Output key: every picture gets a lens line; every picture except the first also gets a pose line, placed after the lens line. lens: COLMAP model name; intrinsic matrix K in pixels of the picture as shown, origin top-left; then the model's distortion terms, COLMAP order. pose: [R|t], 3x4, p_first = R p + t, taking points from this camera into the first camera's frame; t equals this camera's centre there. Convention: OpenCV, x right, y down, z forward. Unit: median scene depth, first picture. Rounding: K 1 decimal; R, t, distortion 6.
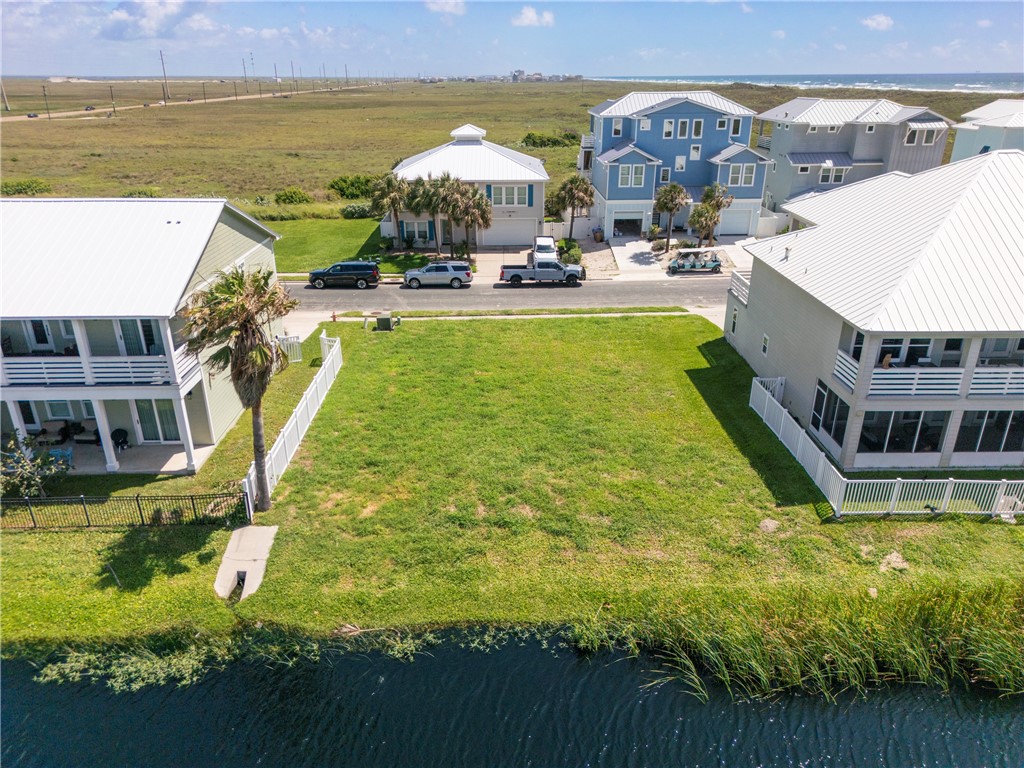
lens RADIAL K [[716.4, 0, 512.0], [0, 716.4, 384.0], [0, 0, 1]] dist [0.086231, -0.095547]
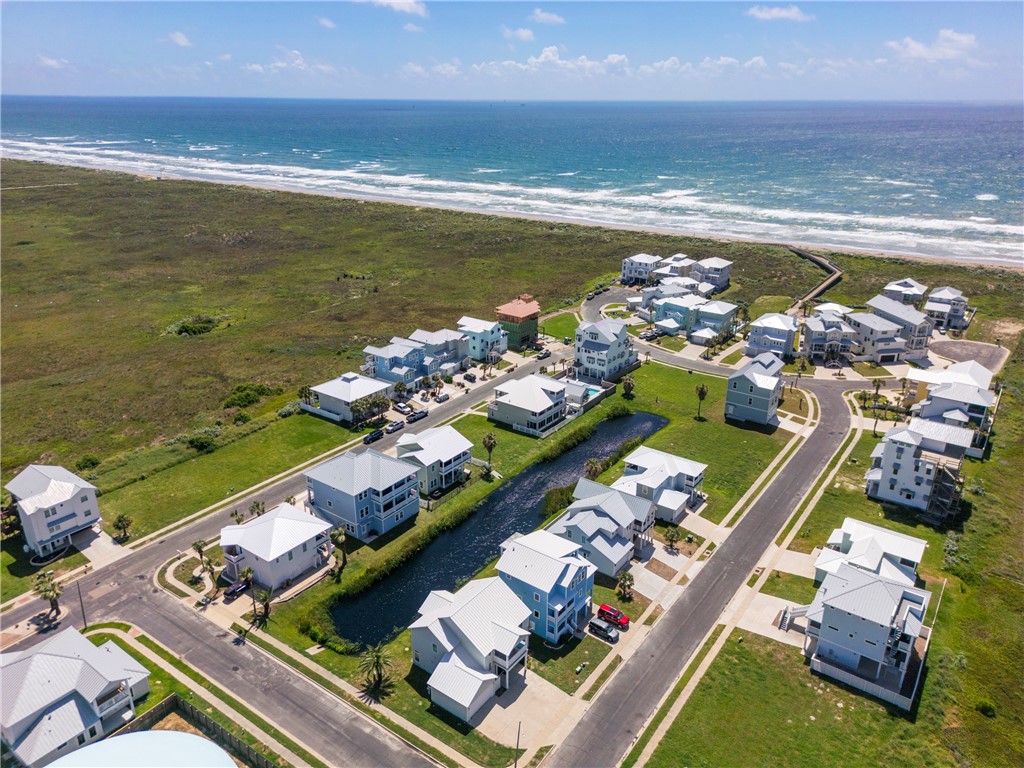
lens RADIAL K [[716.4, 0, 512.0], [0, 716.4, 384.0], [0, 0, 1]] dist [0.086231, -0.095547]
pose [[0.607156, -0.289224, 0.740075, -2.508098], [0.306754, 0.944513, 0.117458, -0.650540], [-0.732982, 0.155706, 0.662188, -1.836602]]
